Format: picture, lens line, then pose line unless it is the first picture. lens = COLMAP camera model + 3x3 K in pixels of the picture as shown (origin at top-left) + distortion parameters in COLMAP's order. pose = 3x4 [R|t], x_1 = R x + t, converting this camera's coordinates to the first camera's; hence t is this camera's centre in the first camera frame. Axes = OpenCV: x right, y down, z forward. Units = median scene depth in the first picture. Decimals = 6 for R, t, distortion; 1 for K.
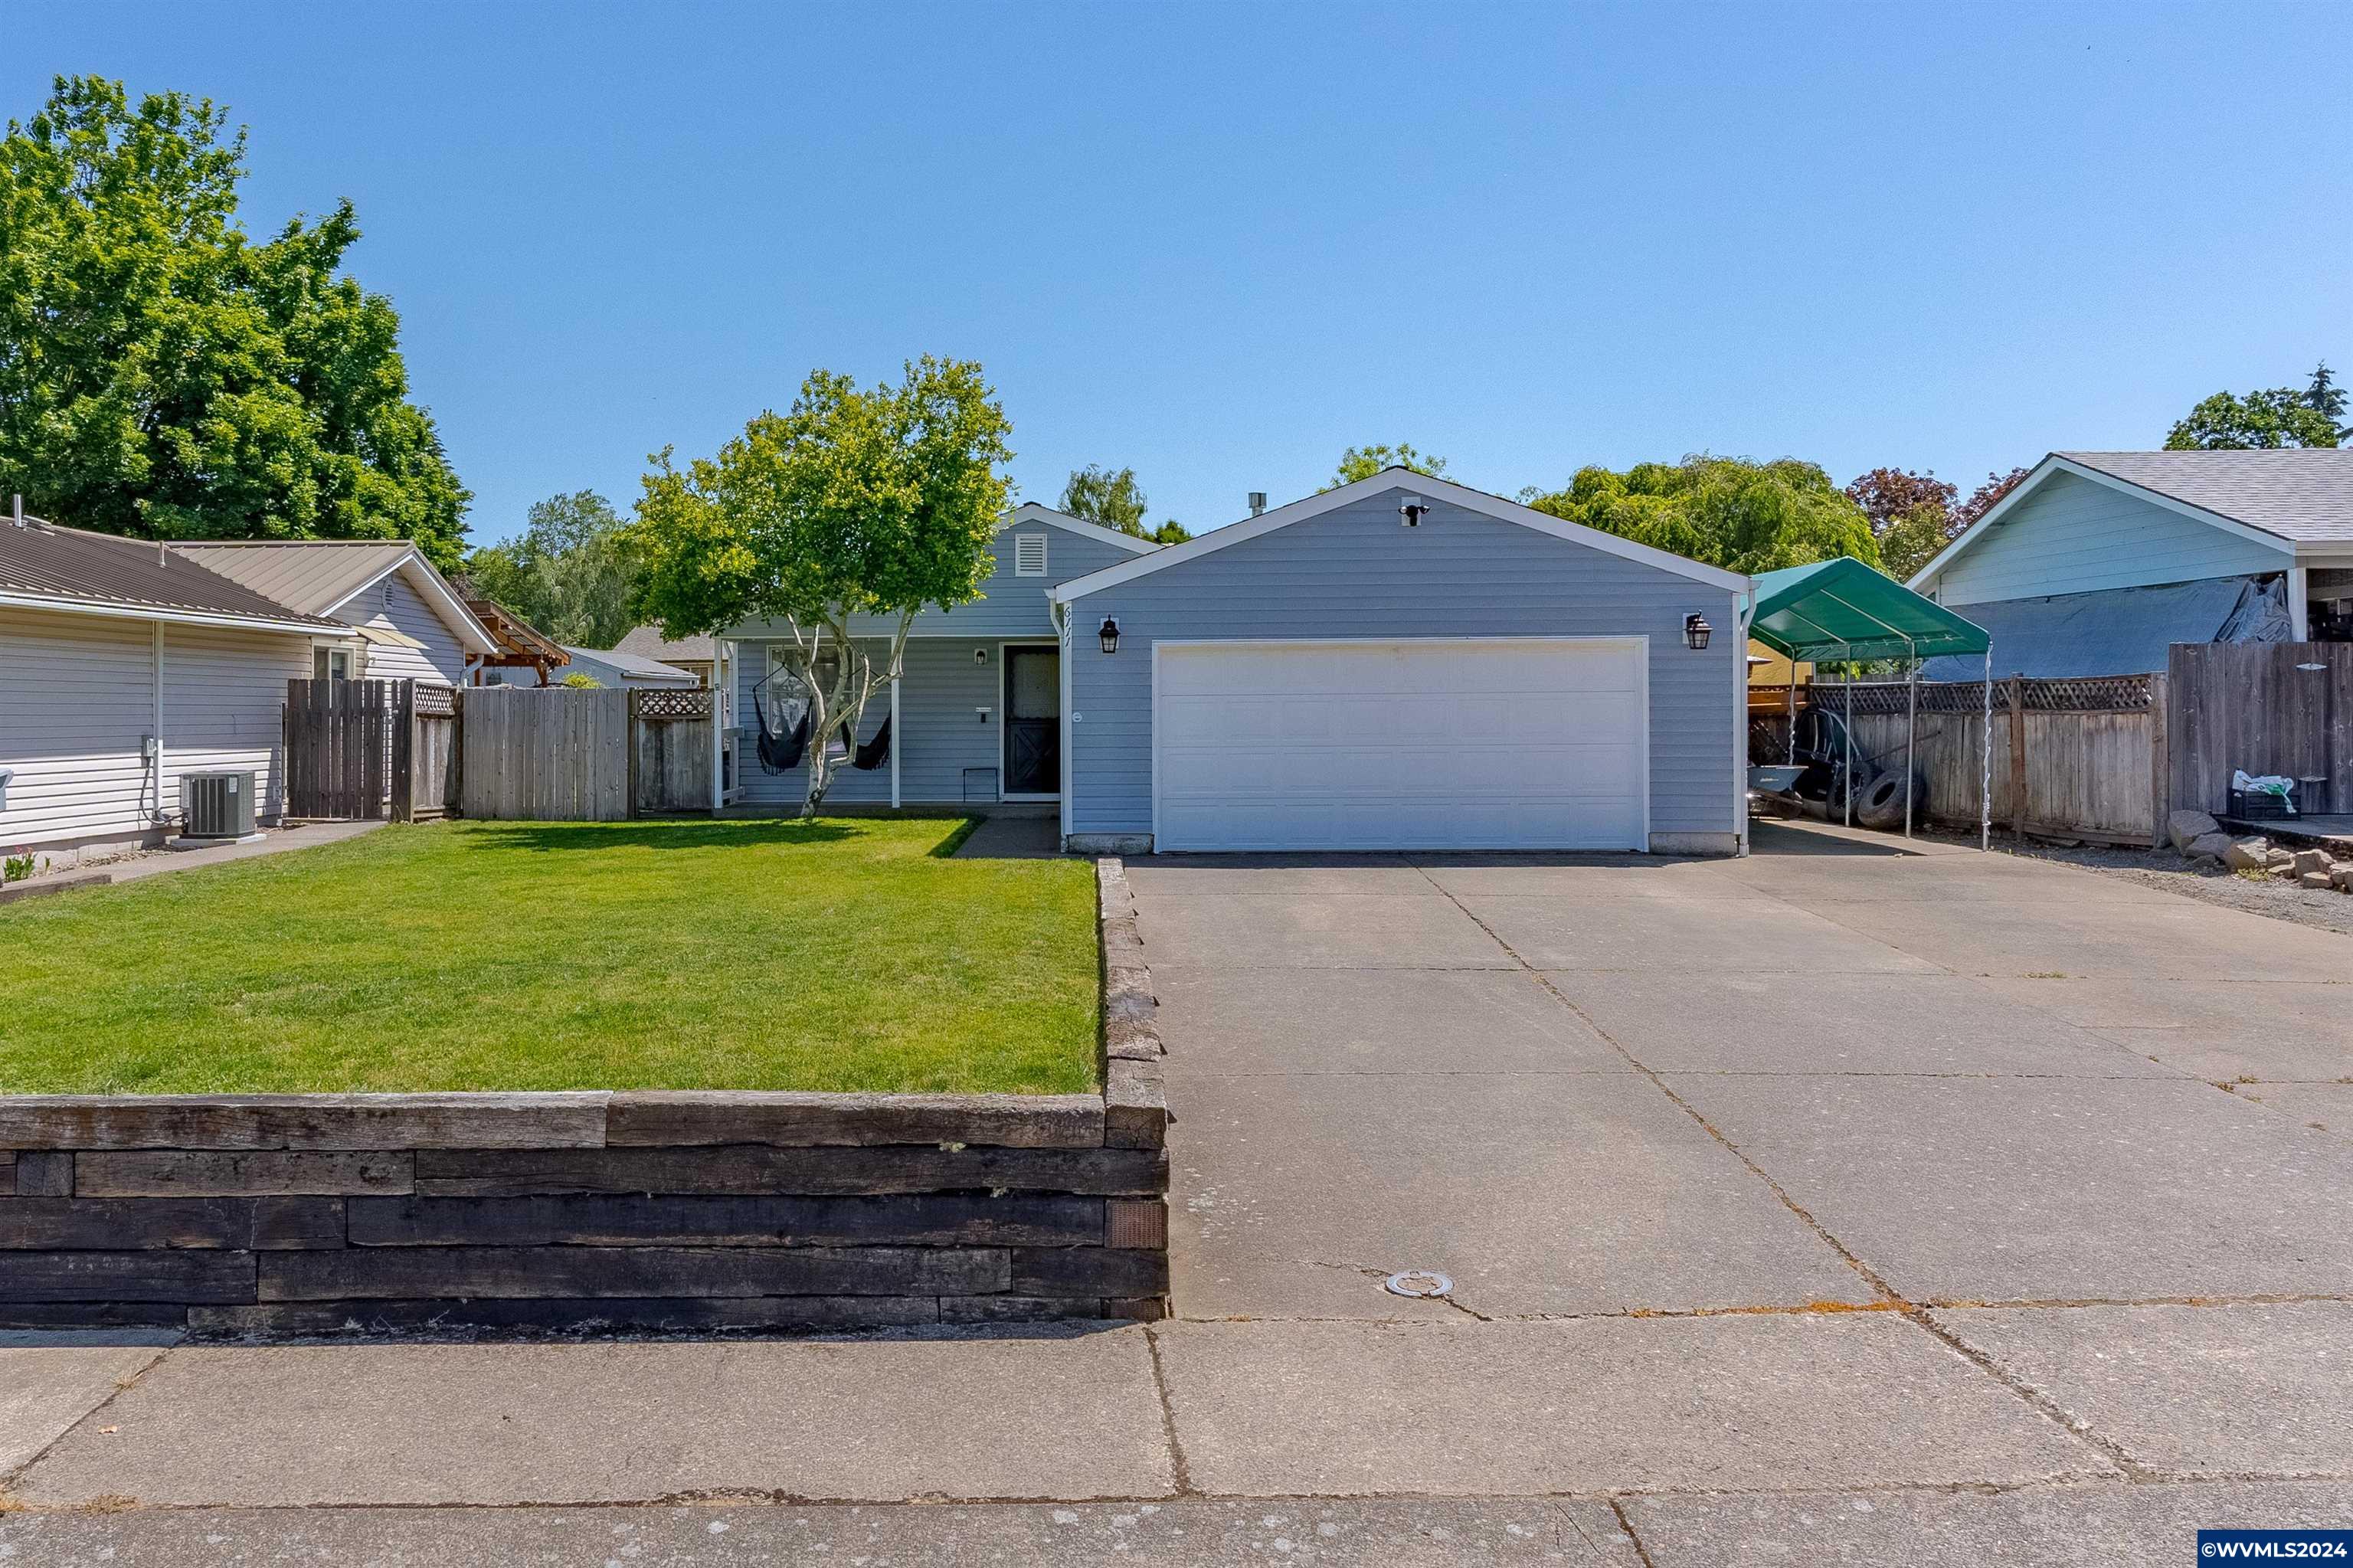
lens RADIAL K [[1957.6, 0, 1025.6], [0, 1957.6, 673.6], [0, 0, 1]] dist [-0.007549, 0.002012]
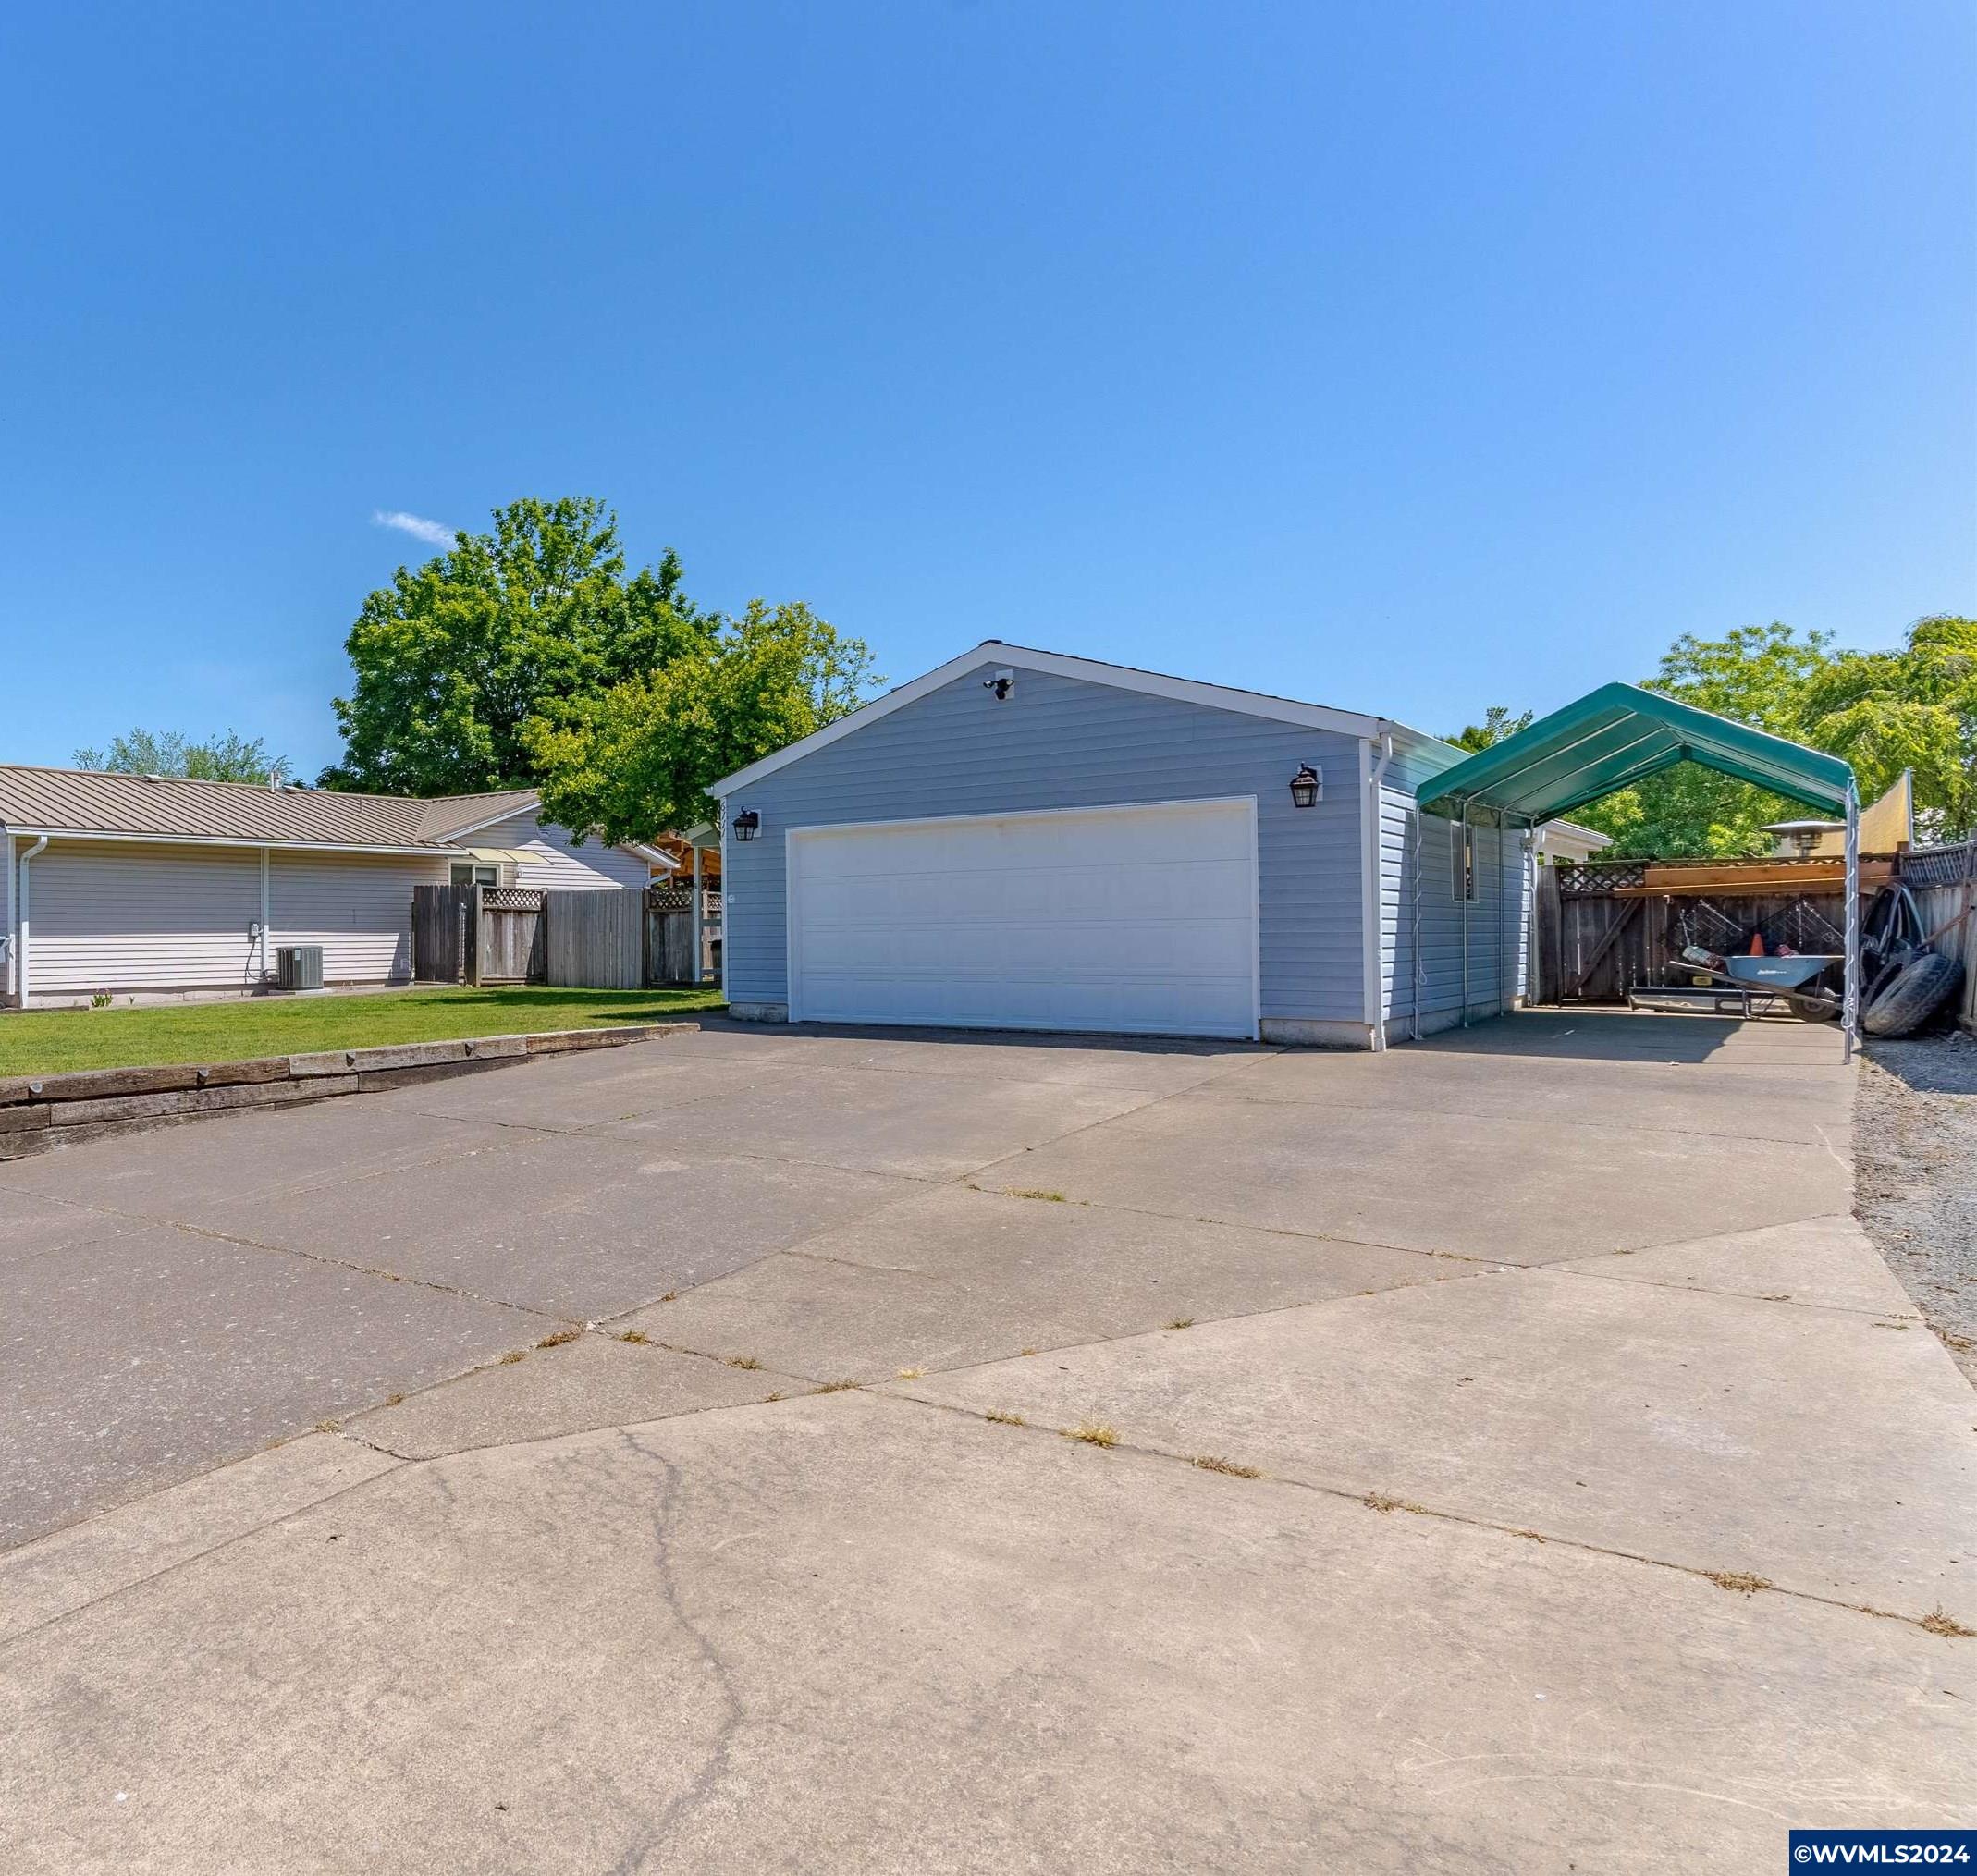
lens RADIAL K [[1441.8, 0, 603.7], [0, 1441.8, 887.9], [0, 0, 1]] dist [0.000726, 0.002139]
pose [[0.780631, -0.021415, -0.624625, 0.405283], [0.016115, 0.999770, -0.014136, 0.021943], [0.624784, 0.000970, 0.780797, 0.251814]]
